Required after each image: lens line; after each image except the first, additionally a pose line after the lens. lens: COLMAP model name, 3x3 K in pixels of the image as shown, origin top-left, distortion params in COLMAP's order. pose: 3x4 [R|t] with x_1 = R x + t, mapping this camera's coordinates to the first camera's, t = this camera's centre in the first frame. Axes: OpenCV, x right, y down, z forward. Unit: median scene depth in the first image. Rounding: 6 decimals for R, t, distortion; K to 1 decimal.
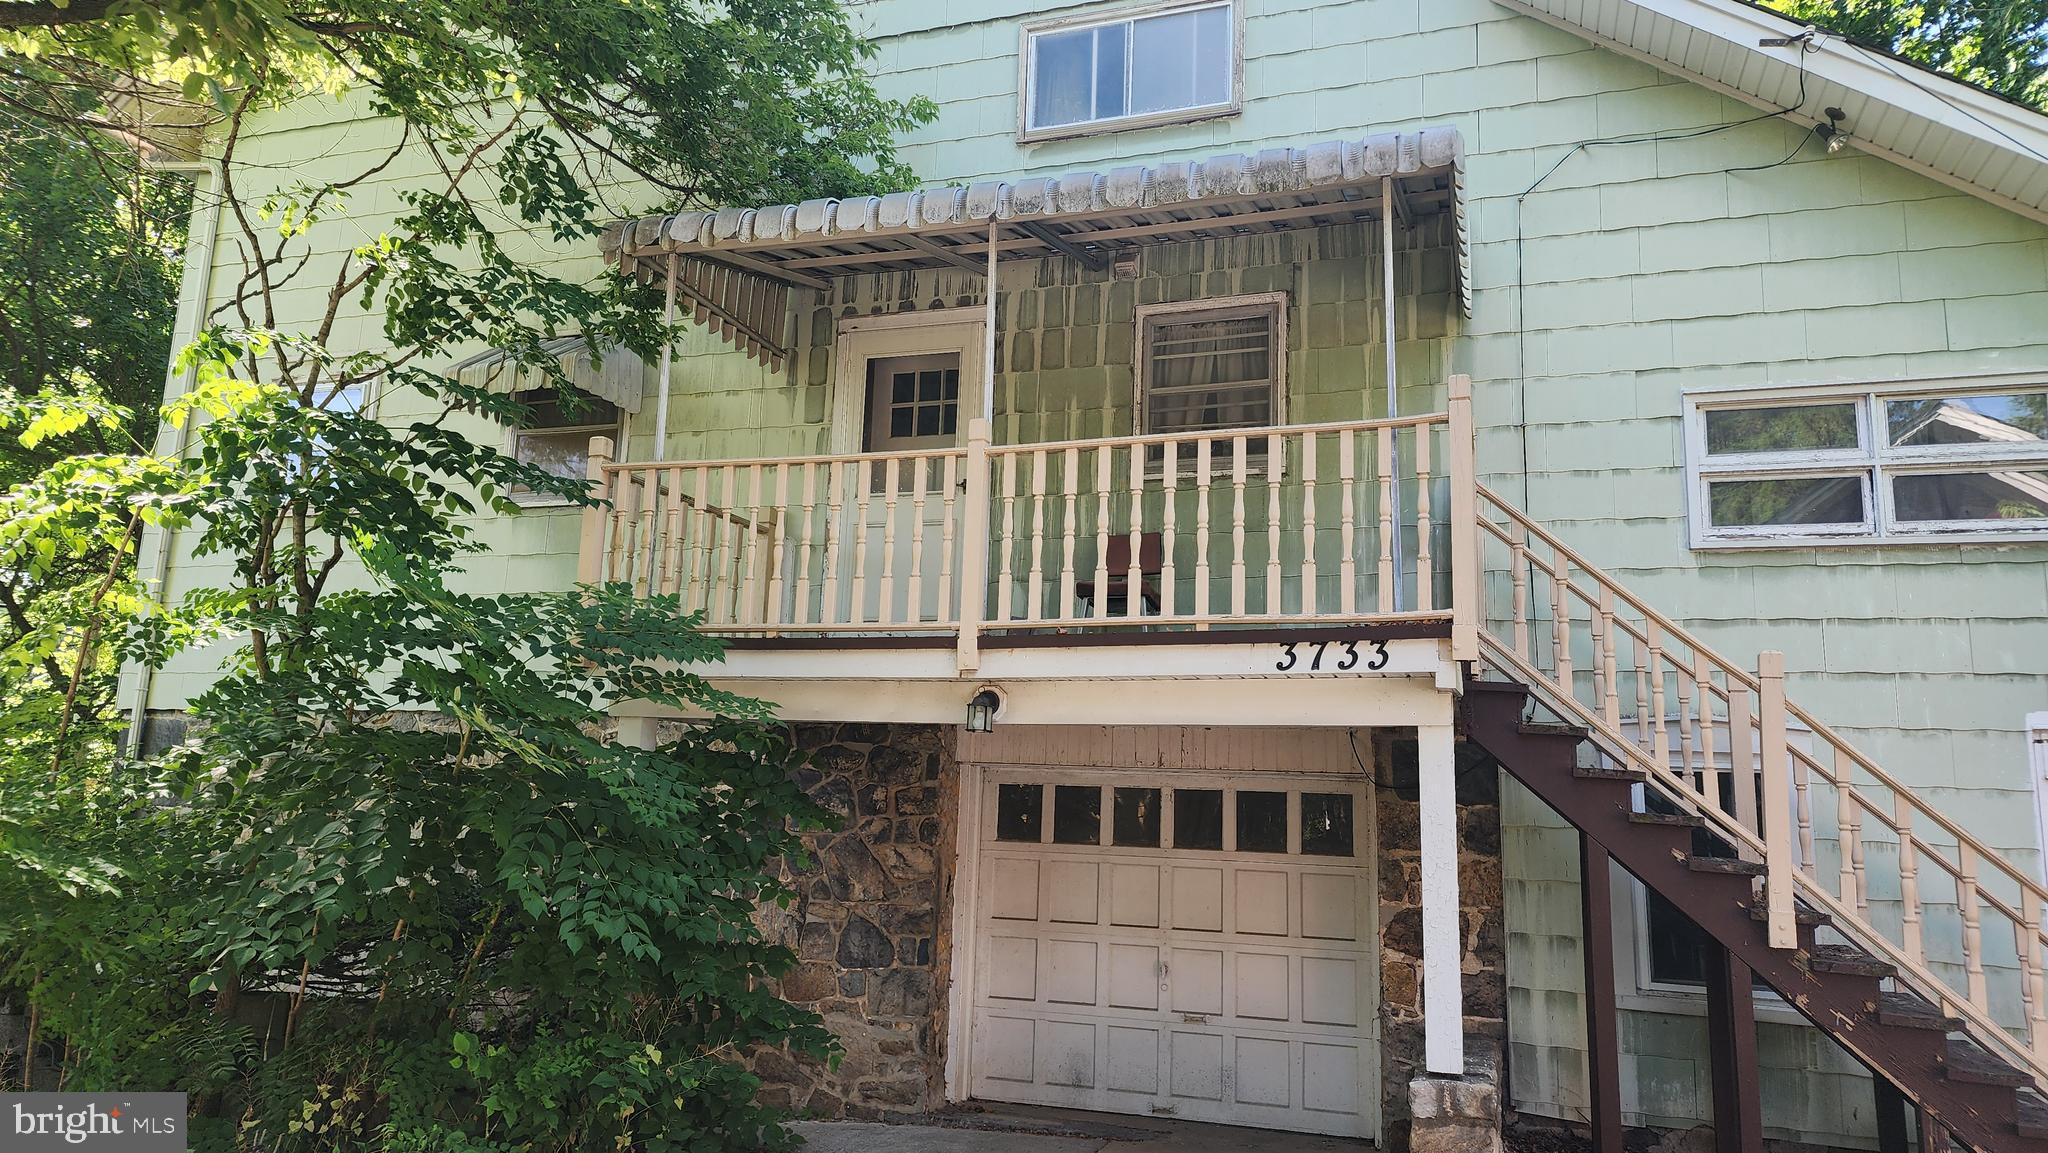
lens RADIAL K [[1369.3, 0, 1024.0], [0, 1369.3, 576.5], [0, 0, 1]] dist [-0.115452, 0.000053]
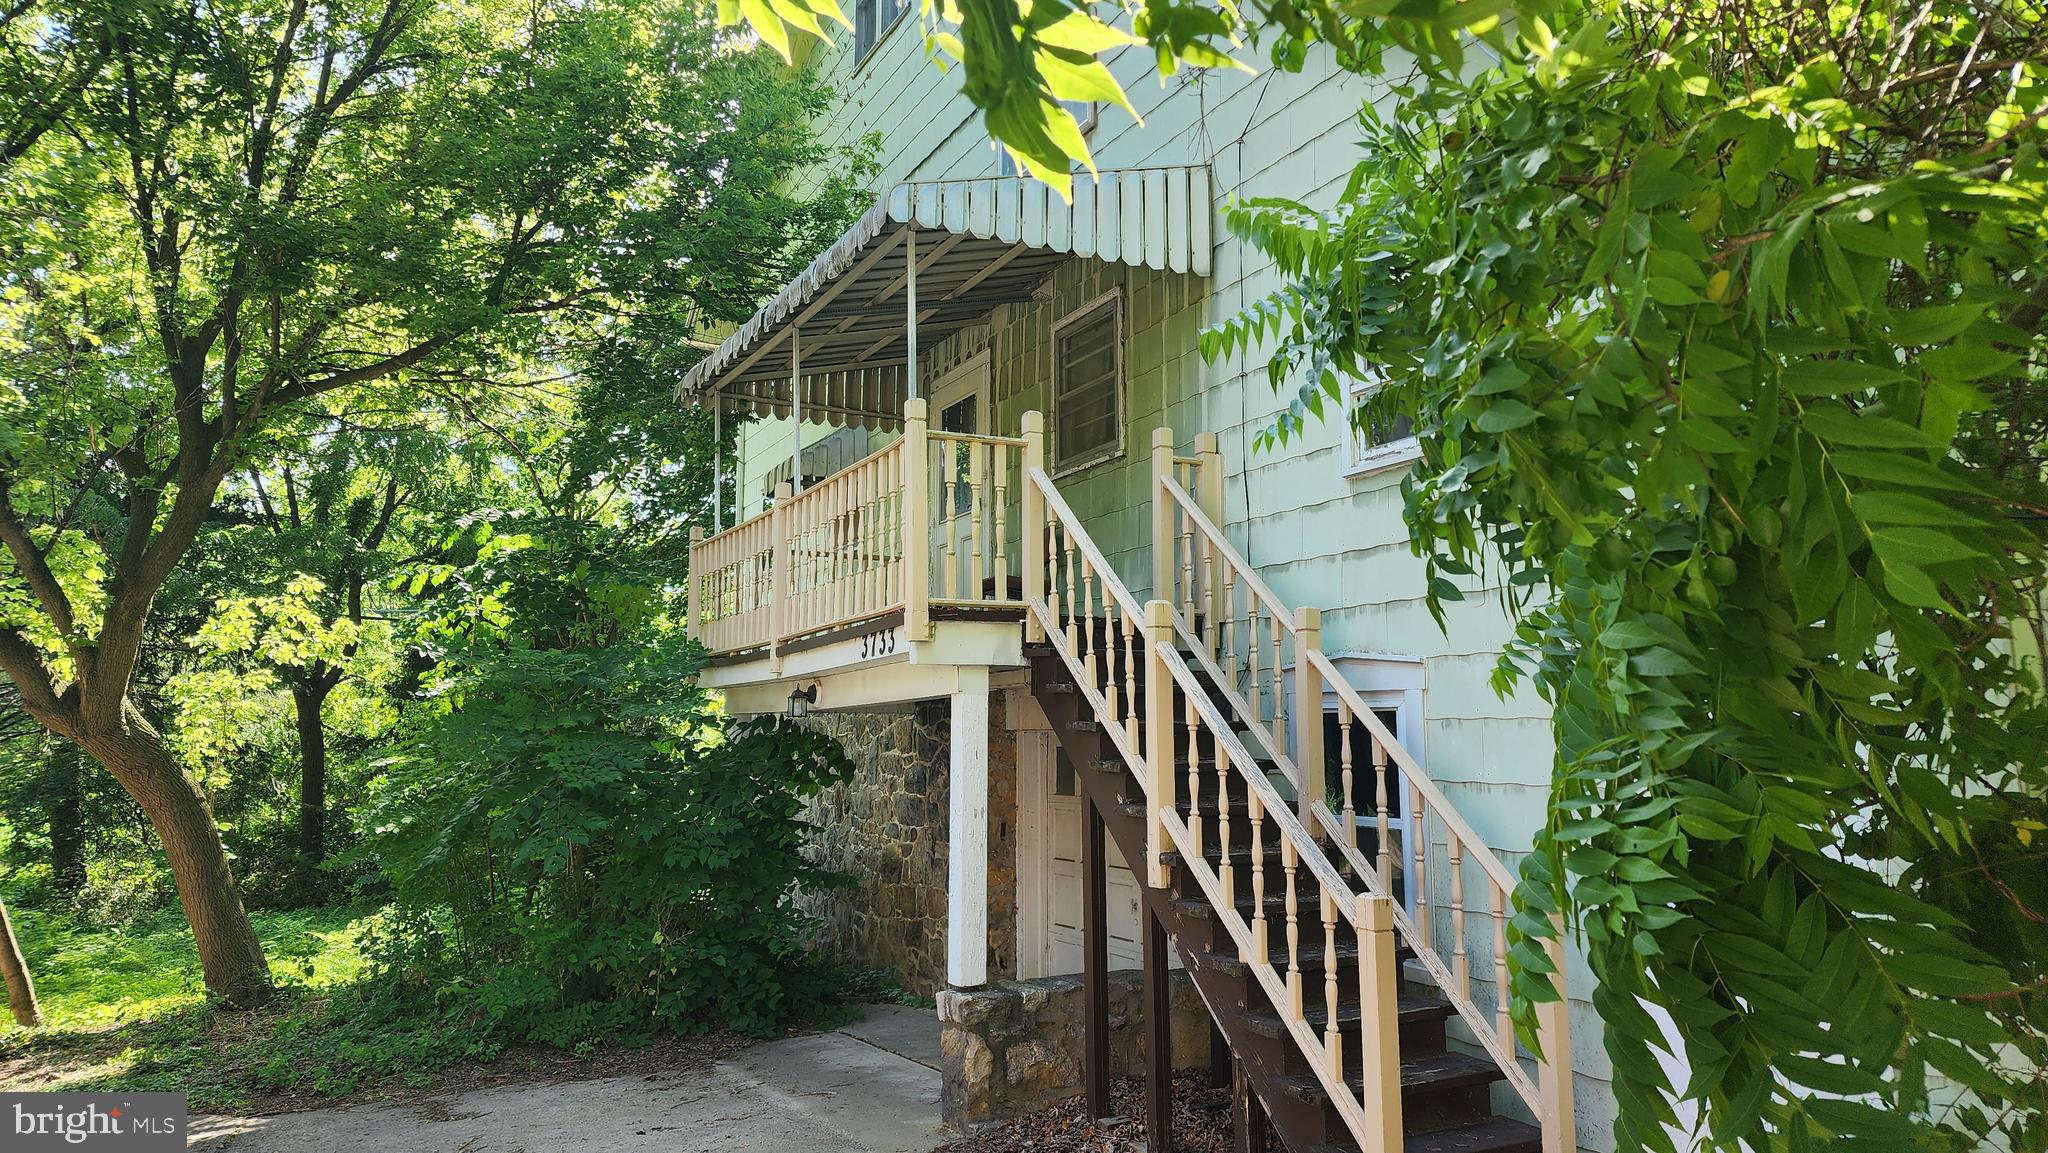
lens RADIAL K [[1369.3, 0, 1024.0], [0, 1369.3, 576.5], [0, 0, 1]] dist [-0.115452, 0.000053]
pose [[0.723021, -0.122487, -0.679881, 0.870077], [0.150600, 0.988432, -0.017920, 0.027626], [0.674211, -0.089434, 0.733103, 0.140900]]
